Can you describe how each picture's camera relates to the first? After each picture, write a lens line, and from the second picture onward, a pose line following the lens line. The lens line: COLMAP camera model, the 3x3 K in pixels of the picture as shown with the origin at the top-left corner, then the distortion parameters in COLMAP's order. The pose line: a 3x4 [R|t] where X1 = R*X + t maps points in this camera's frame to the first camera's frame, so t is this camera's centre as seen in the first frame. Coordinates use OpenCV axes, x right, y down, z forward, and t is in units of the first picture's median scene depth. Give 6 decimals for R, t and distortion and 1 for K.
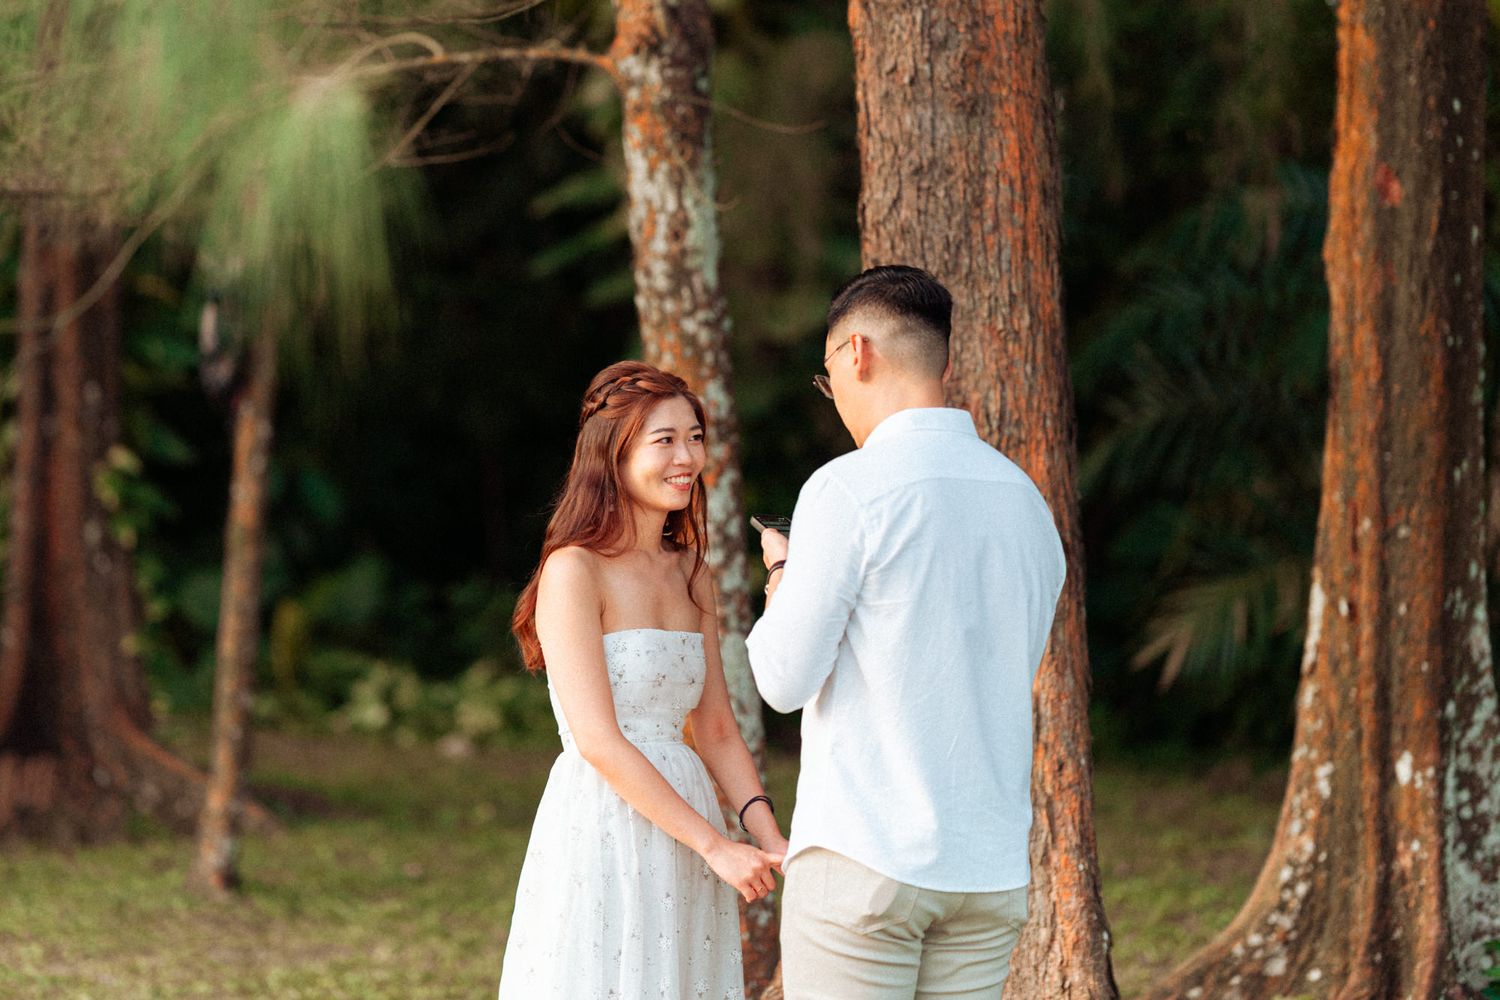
lens RADIAL K [[4510.0, 0, 753.1], [0, 4510.0, 498.3], [0, 0, 1]] dist [0.100310, 0.000000]
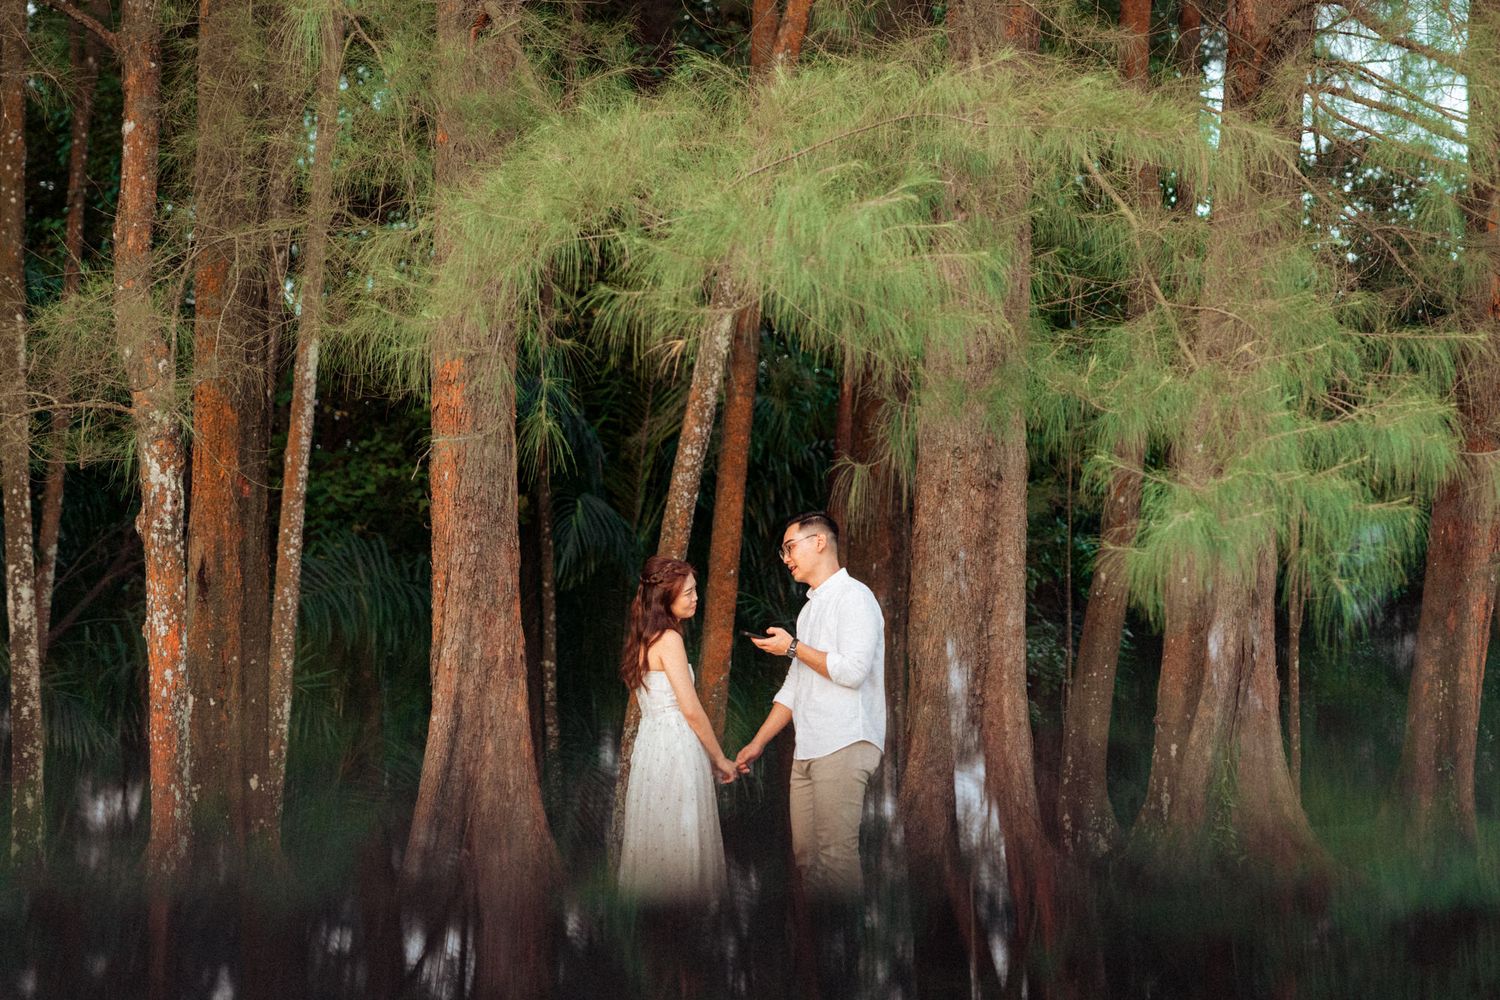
lens RADIAL K [[3277.9, 0, 743.6], [0, 3277.9, 396.6], [0, 0, 1]] dist [0.025022, 0.000000]
pose [[0.622294, 0.050789, 0.781134, -0.851359], [0.031988, 0.995409, -0.090205, 0.028283], [-0.782130, 0.081120, 0.617813, -0.066193]]
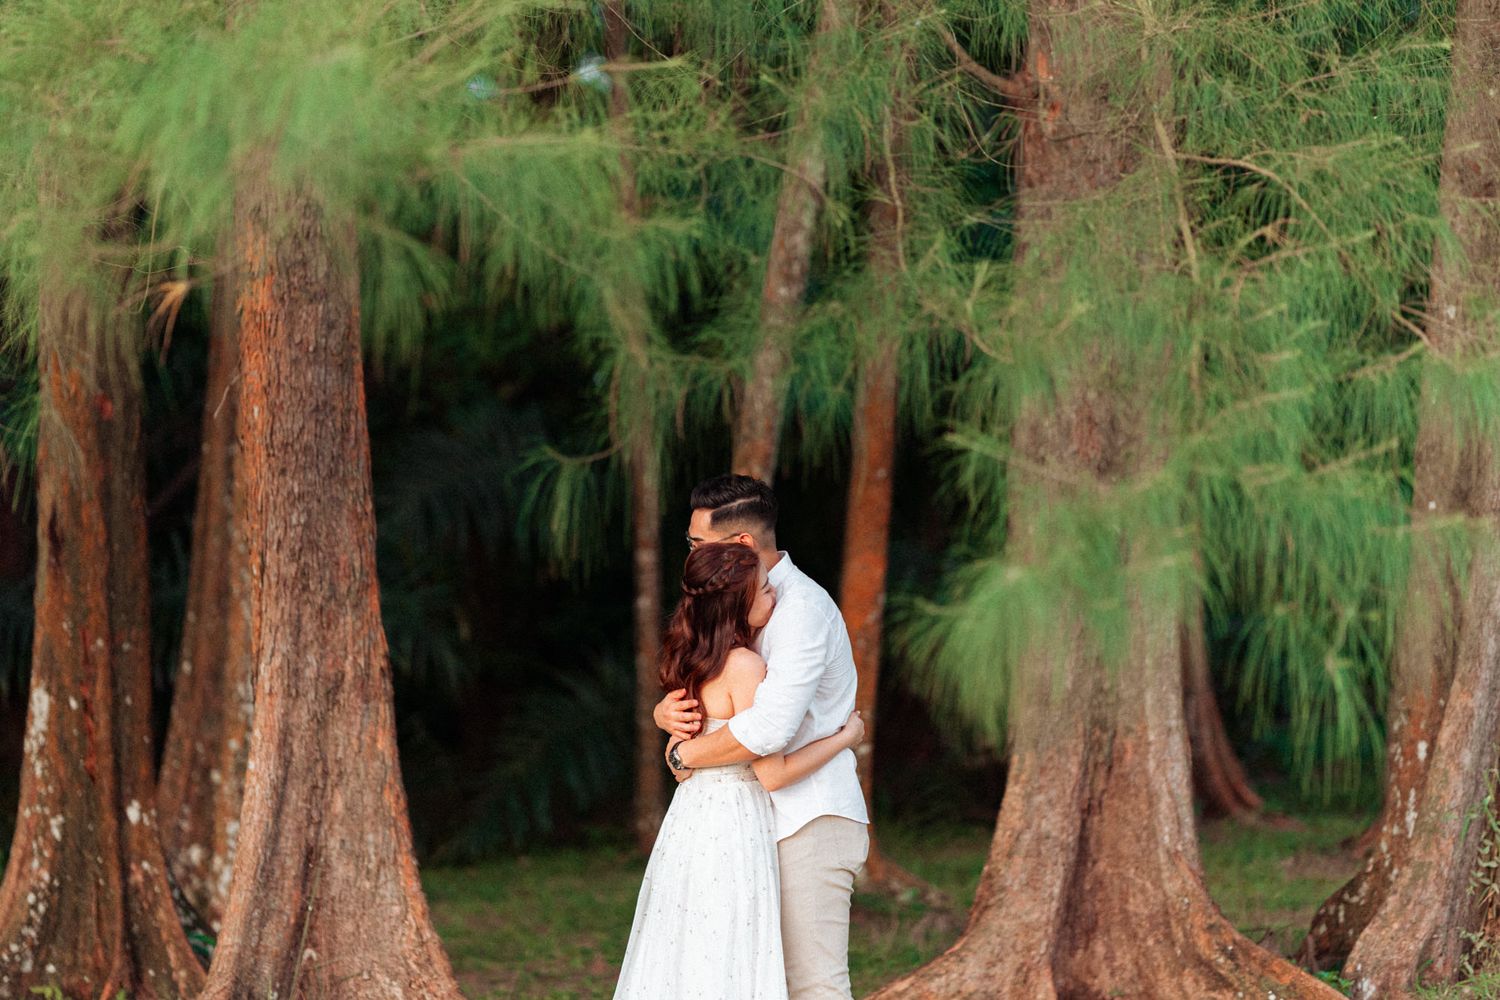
lens RADIAL K [[3855.4, 0, 705.1], [0, 3855.4, 461.1], [0, 0, 1]] dist [0.054746, 0.000000]
pose [[0.721185, -0.025734, 0.692264, -0.568296], [0.054584, 0.998314, -0.019753, -0.017089], [-0.690588, 0.052032, 0.721374, -0.011065]]
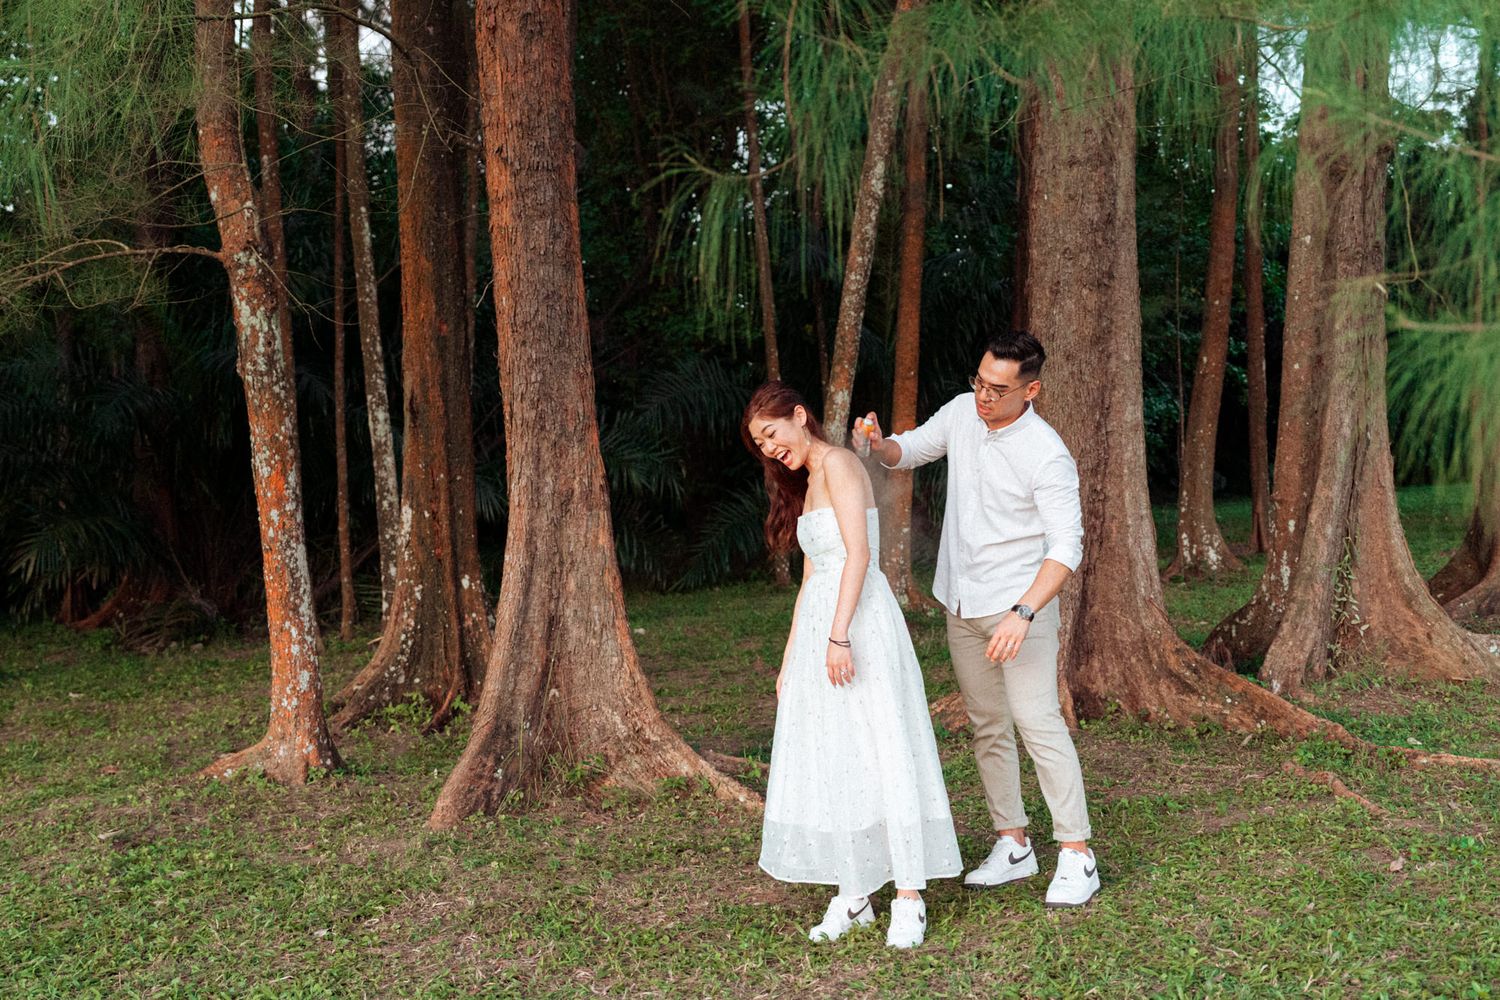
lens RADIAL K [[1606.3, 0, 775.7], [0, 1606.3, 394.4], [0, 0, 1]] dist [-0.004217, 0.000000]
pose [[0.728159, -0.037697, 0.684371, -0.291699], [0.076918, 0.996673, -0.026940, -0.000434], [-0.681079, 0.072257, 0.728636, 0.298925]]
